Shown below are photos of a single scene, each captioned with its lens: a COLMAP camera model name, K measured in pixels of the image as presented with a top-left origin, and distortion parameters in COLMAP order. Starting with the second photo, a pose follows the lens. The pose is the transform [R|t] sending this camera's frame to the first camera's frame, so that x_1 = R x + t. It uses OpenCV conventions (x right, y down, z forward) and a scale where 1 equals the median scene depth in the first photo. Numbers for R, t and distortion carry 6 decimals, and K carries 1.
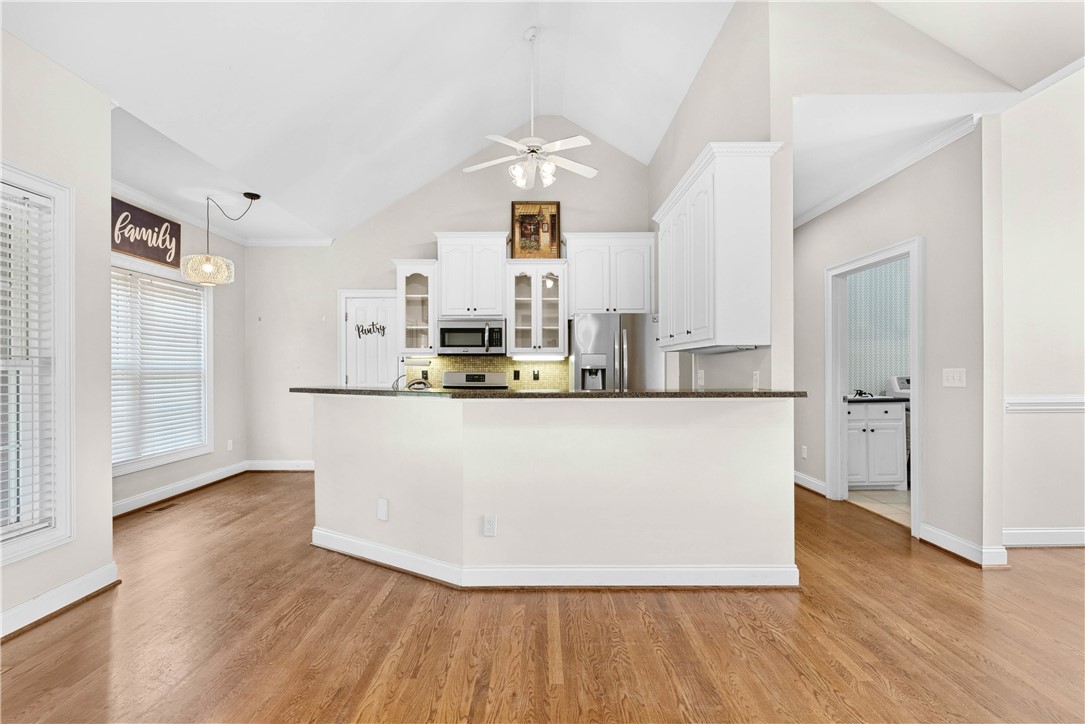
lens RADIAL K [[484.5, 0, 539.3], [0, 484.5, 367.3], [0, 0, 1]] dist [-0.007336, 0.000153]
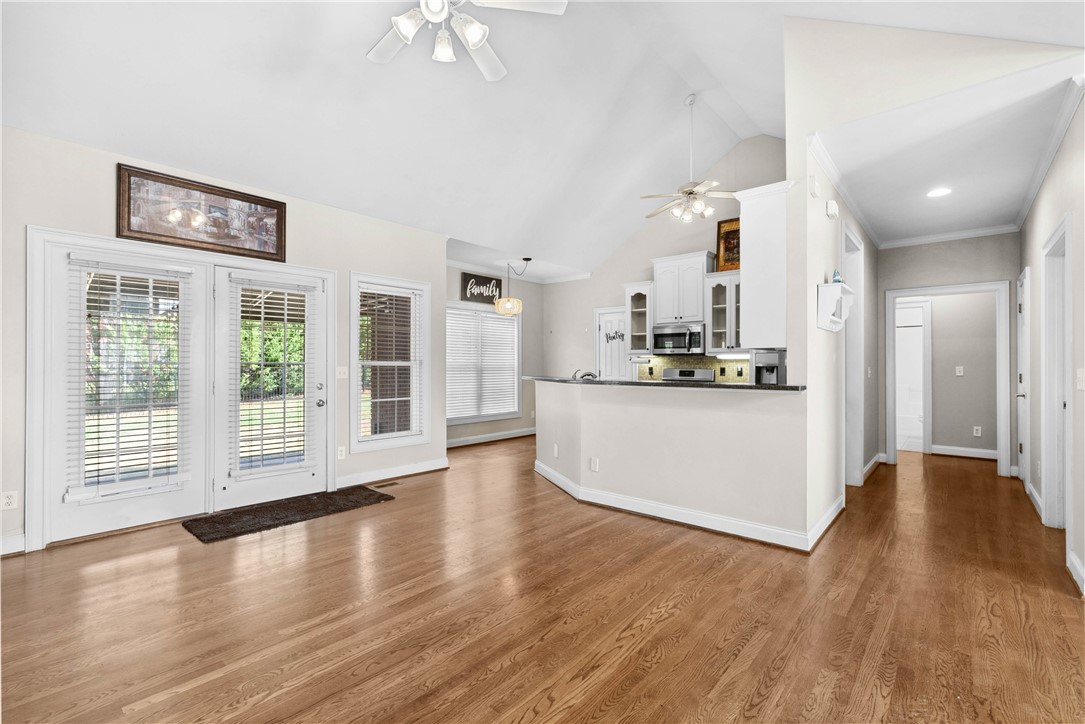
lens RADIAL K [[484.5, 0, 541.3], [0, 484.5, 362.7], [0, 0, 1]] dist [-0.007336, 0.000153]
pose [[0.753871, 0.000334, -0.657022, 0.415707], [-0.001804, 0.999997, -0.001561, -0.002457], [0.657020, 0.002362, 0.753870, -0.162151]]
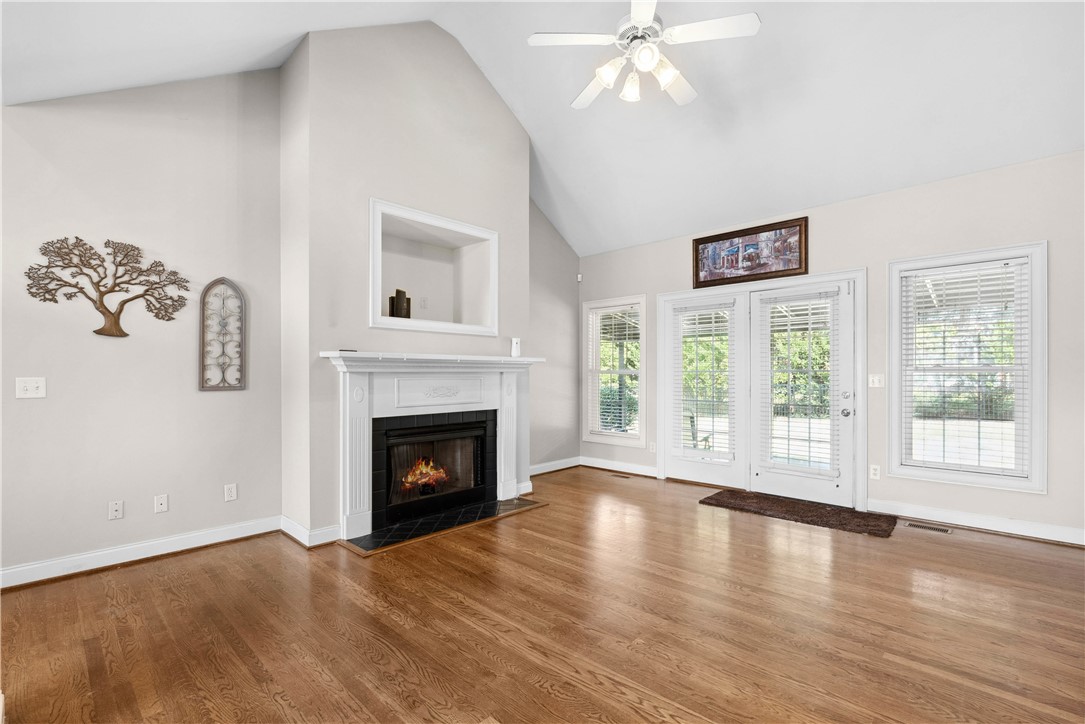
lens RADIAL K [[484.5, 0, 540.9], [0, 484.5, 376.3], [0, 0, 1]] dist [-0.007336, 0.000153]
pose [[-0.691694, 0.011553, -0.722098, 0.493096], [0.007849, 0.999933, 0.008479, -0.003249], [0.722148, 0.000197, -0.691738, 0.424886]]
